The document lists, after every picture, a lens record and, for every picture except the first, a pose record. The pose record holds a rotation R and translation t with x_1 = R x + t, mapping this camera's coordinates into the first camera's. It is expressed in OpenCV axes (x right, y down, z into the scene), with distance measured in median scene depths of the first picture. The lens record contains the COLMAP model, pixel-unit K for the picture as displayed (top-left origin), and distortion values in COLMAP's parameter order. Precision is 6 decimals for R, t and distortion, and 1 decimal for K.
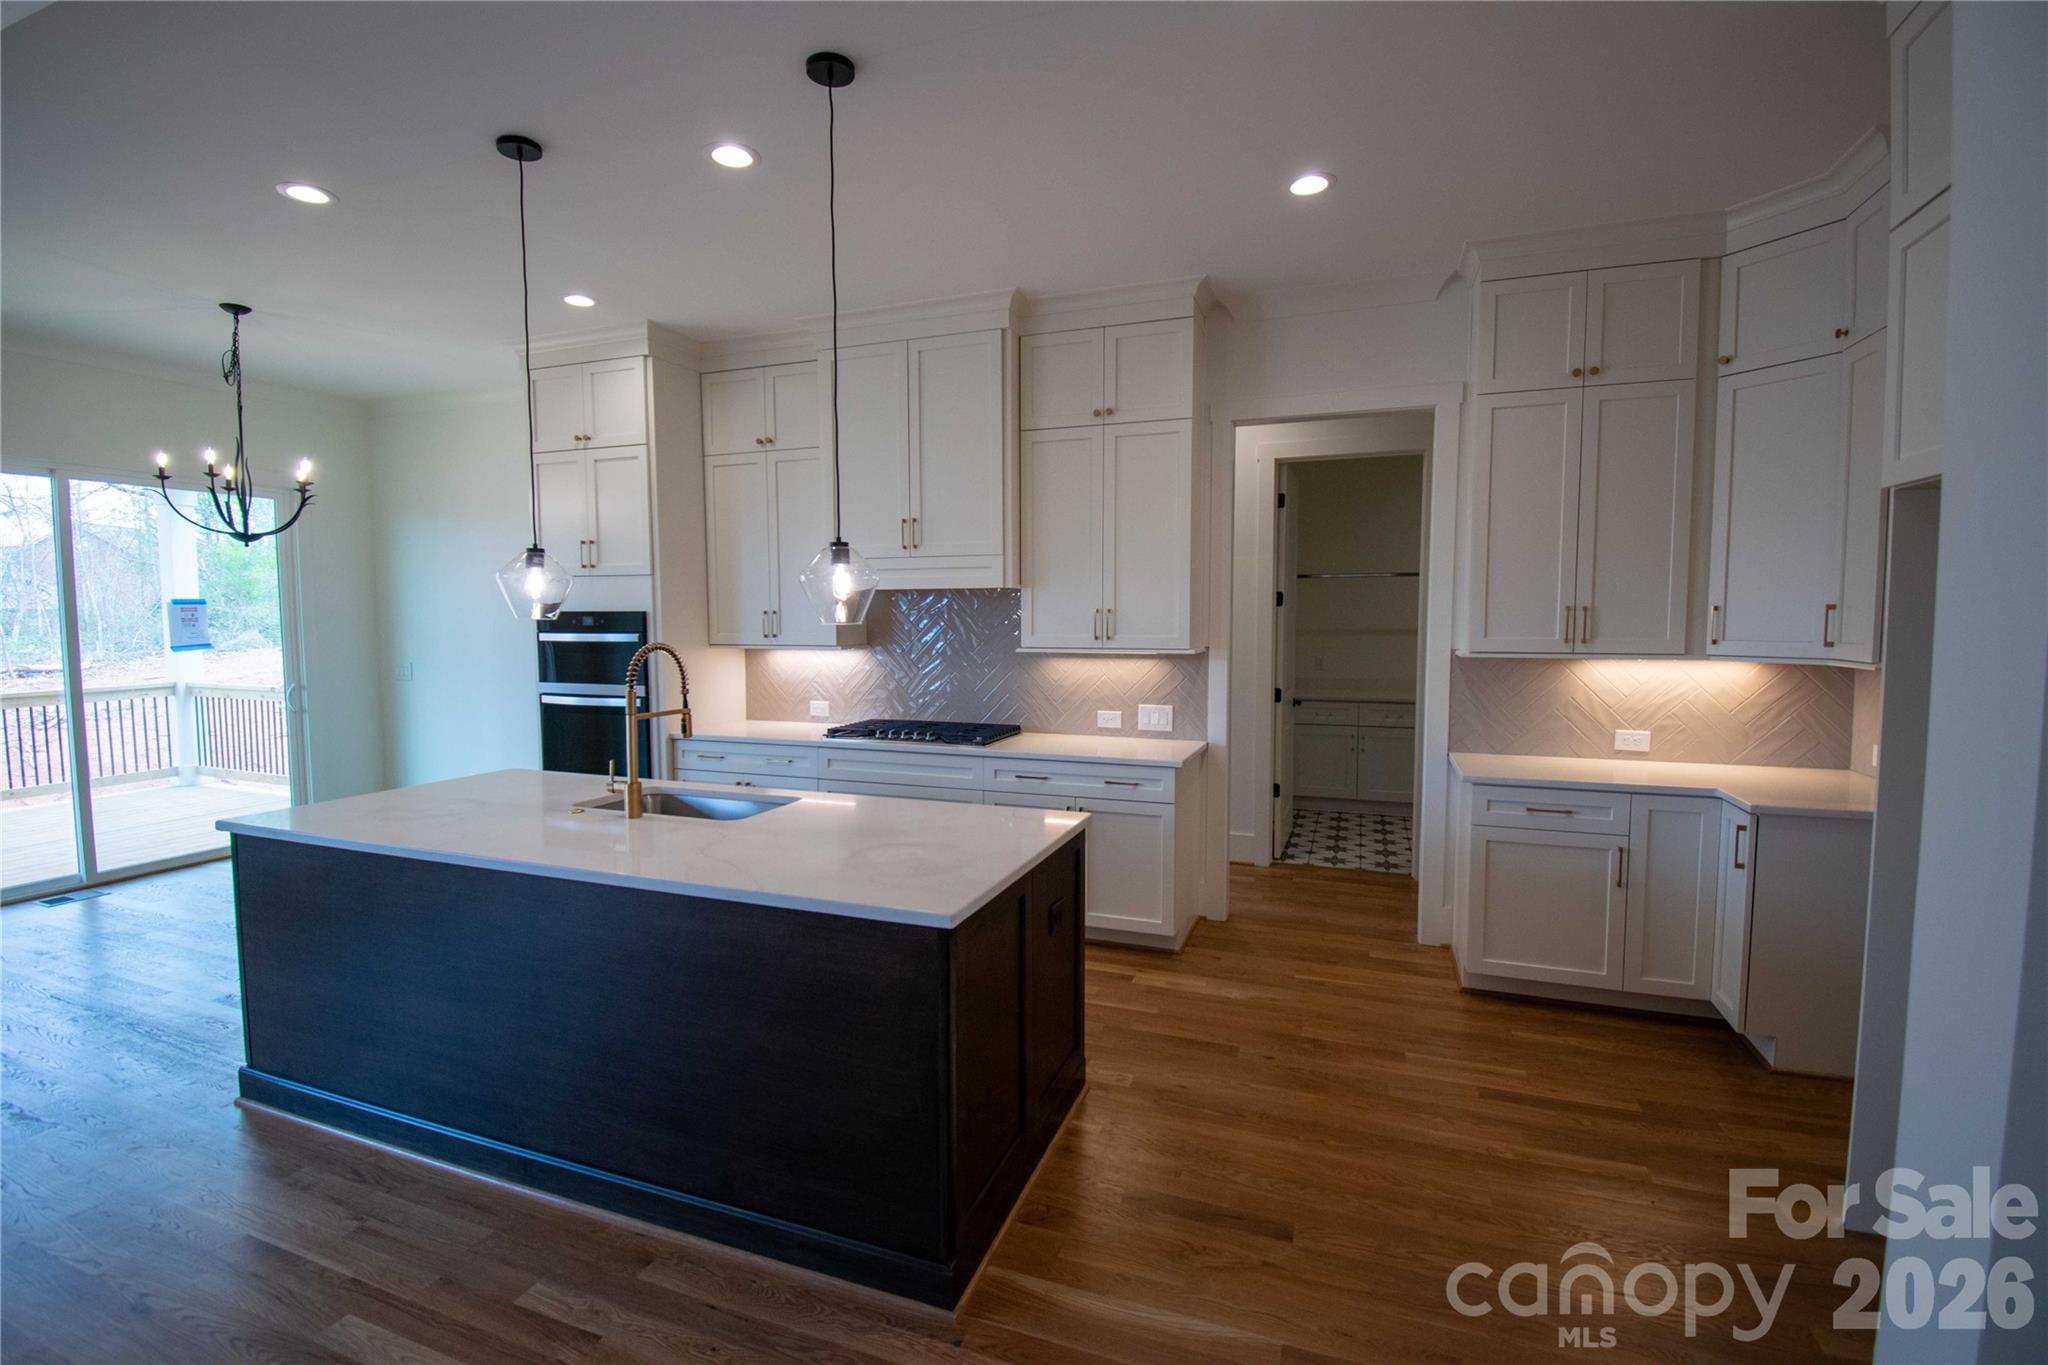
lens RADIAL K [[913.0, 0, 1027.9], [0, 913.0, 679.4], [0, 0, 1]] dist [0.016336, -0.021776]
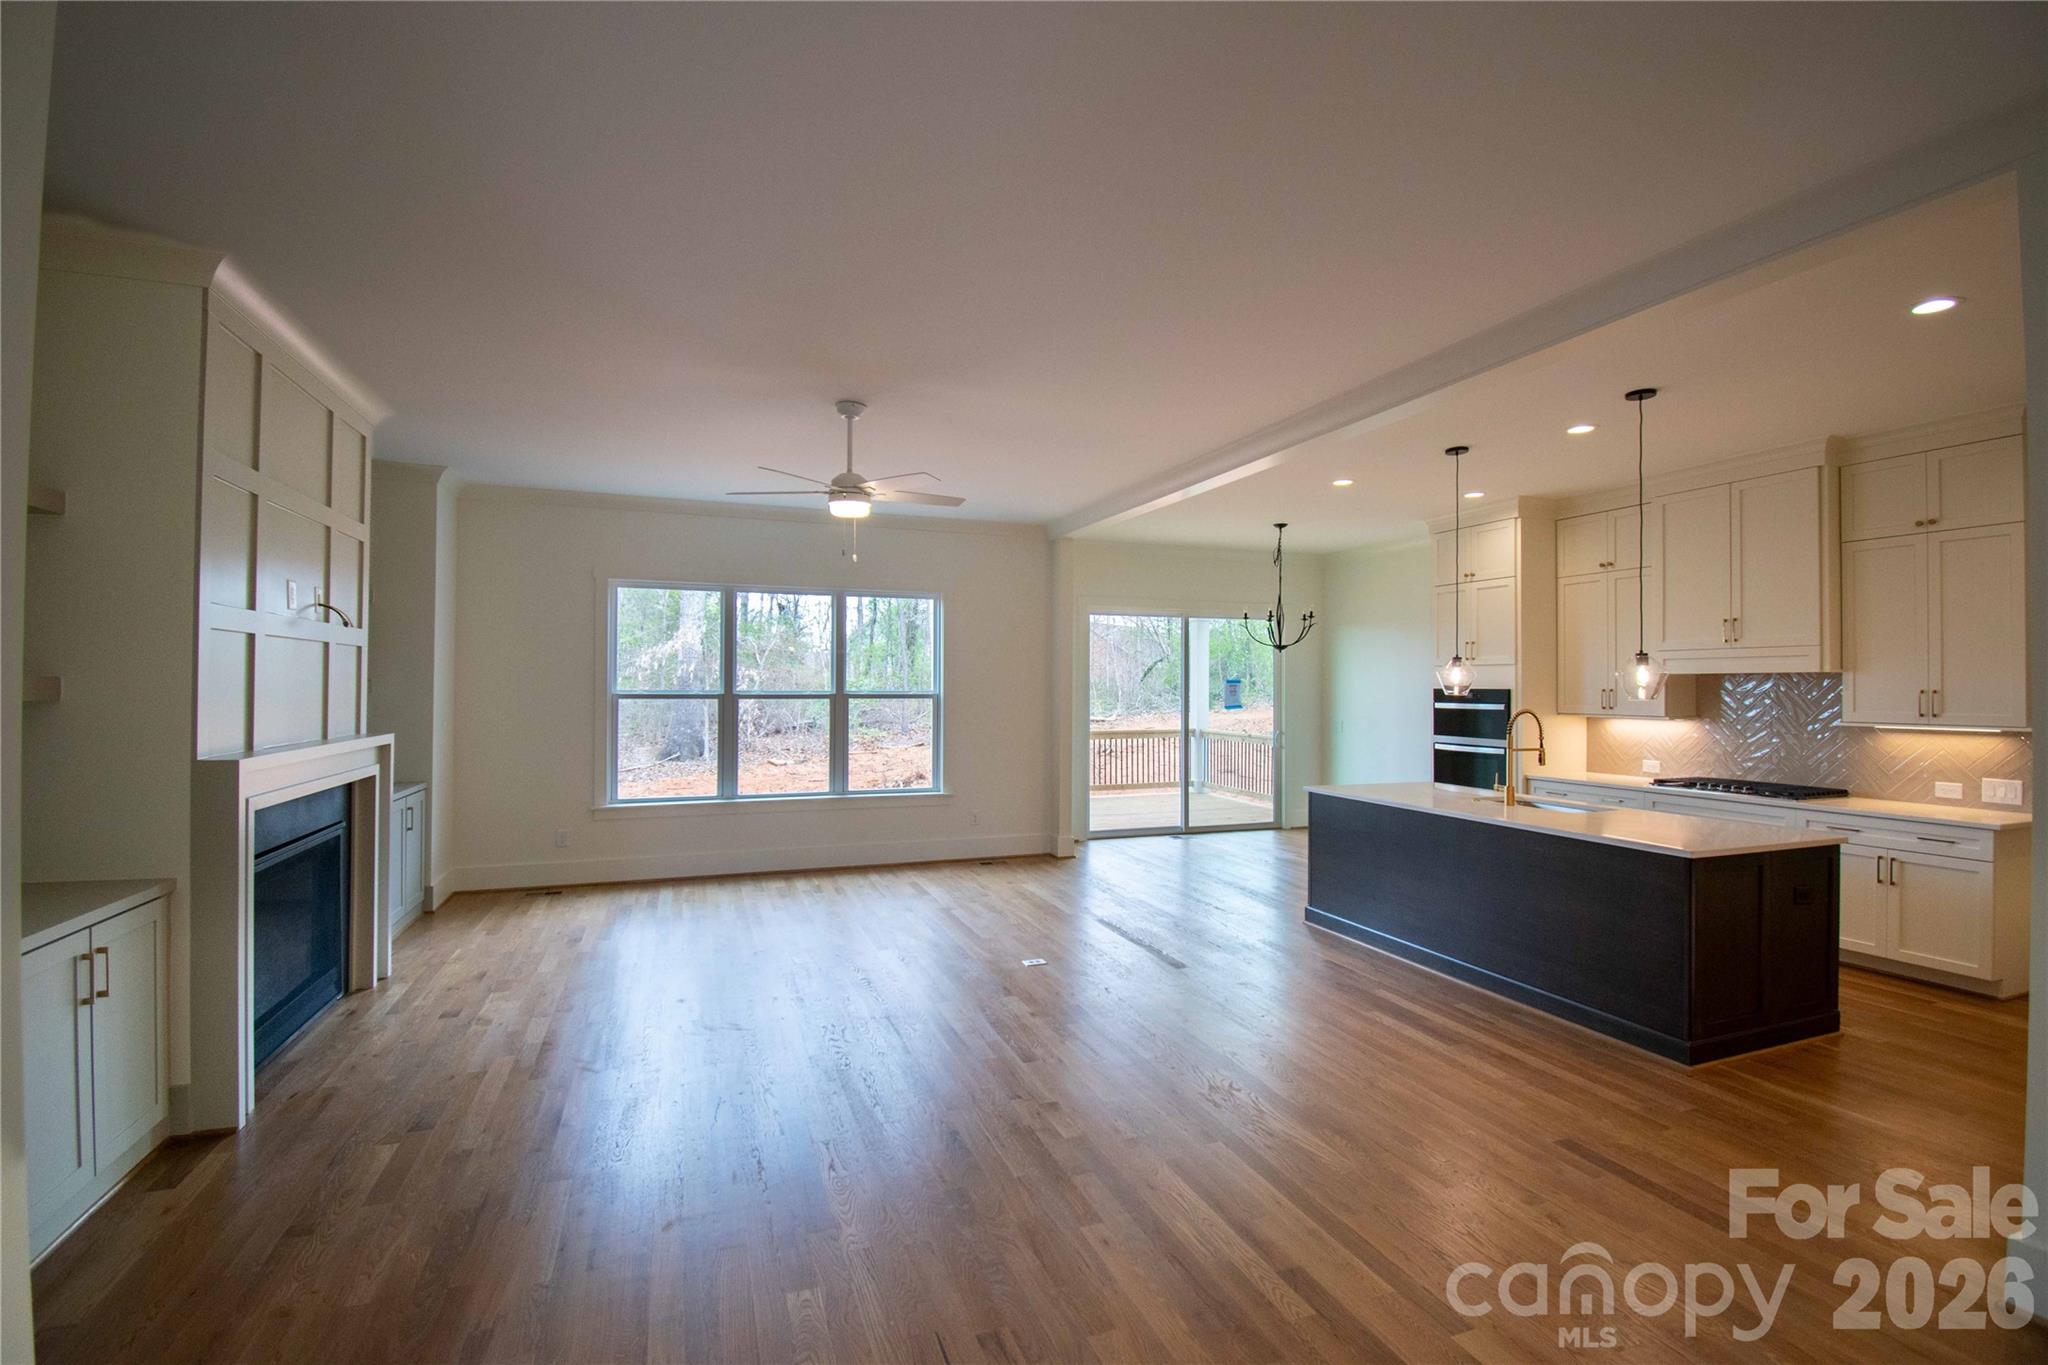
lens RADIAL K [[900.6, 0, 1010.4], [0, 900.6, 678.3], [0, 0, 1]] dist [0.001300, -0.017886]
pose [[0.636969, -0.001866, -0.770887, 0.187005], [-0.059943, 0.996849, -0.051942, 0.032200], [0.768556, 0.079295, 0.634850, -0.545988]]
